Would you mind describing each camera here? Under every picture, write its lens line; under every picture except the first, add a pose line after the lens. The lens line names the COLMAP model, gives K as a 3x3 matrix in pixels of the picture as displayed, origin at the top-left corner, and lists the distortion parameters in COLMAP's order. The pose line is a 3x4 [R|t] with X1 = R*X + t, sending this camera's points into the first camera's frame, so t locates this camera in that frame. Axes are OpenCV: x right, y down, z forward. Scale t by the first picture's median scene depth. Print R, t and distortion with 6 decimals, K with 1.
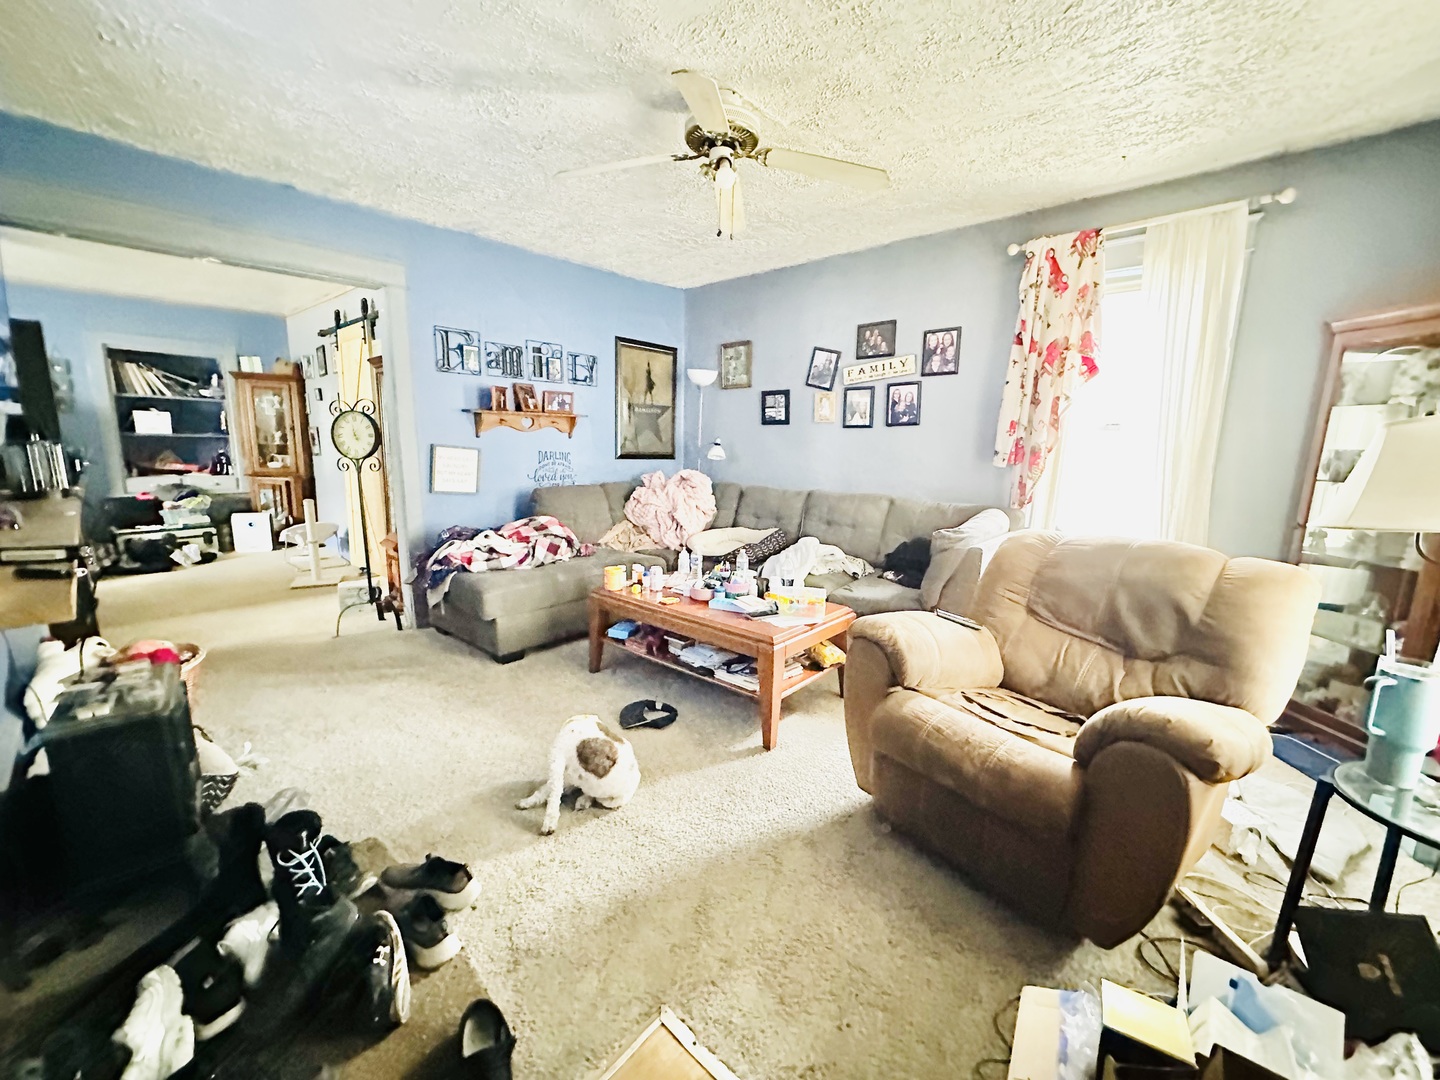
lens RADIAL K [[577.5, 0, 720.0], [0, 577.5, 540.0], [0, 0, 1]] dist [0.000136, 0.000041]
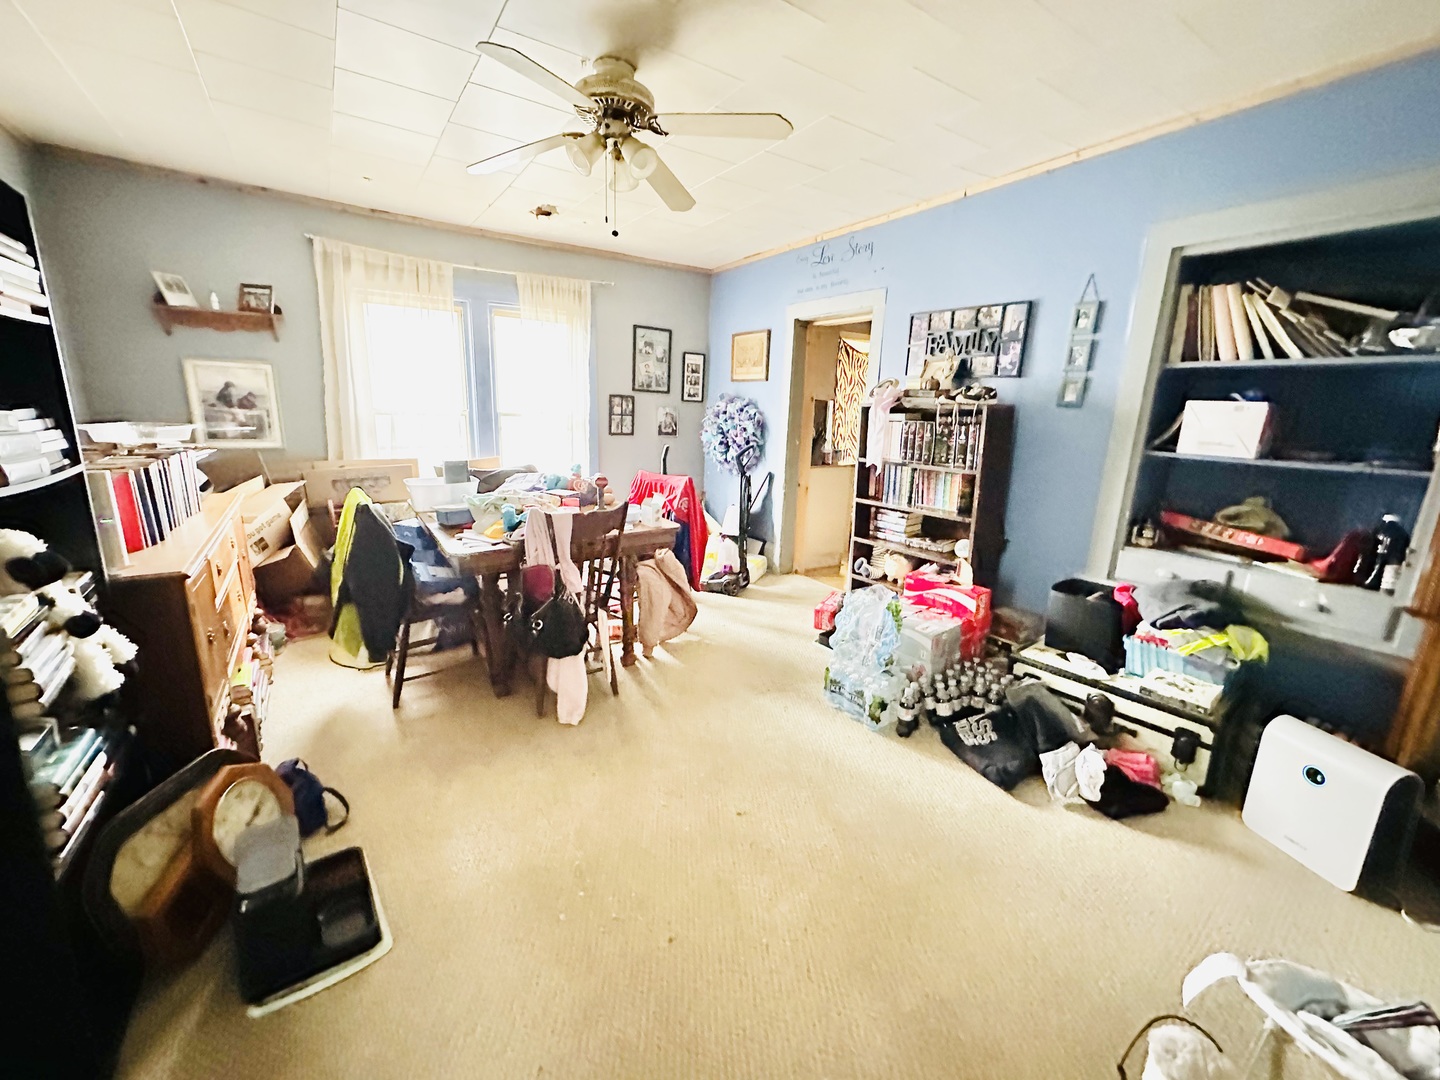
lens RADIAL K [[577.5, 0, 720.0], [0, 577.5, 540.0], [0, 0, 1]] dist [0.000136, 0.000041]
pose [[-0.224806, 0.191972, -0.955306, -0.497496], [-0.202076, 0.949901, 0.238439, -0.154295], [0.953220, 0.246647, -0.174750, 0.751532]]
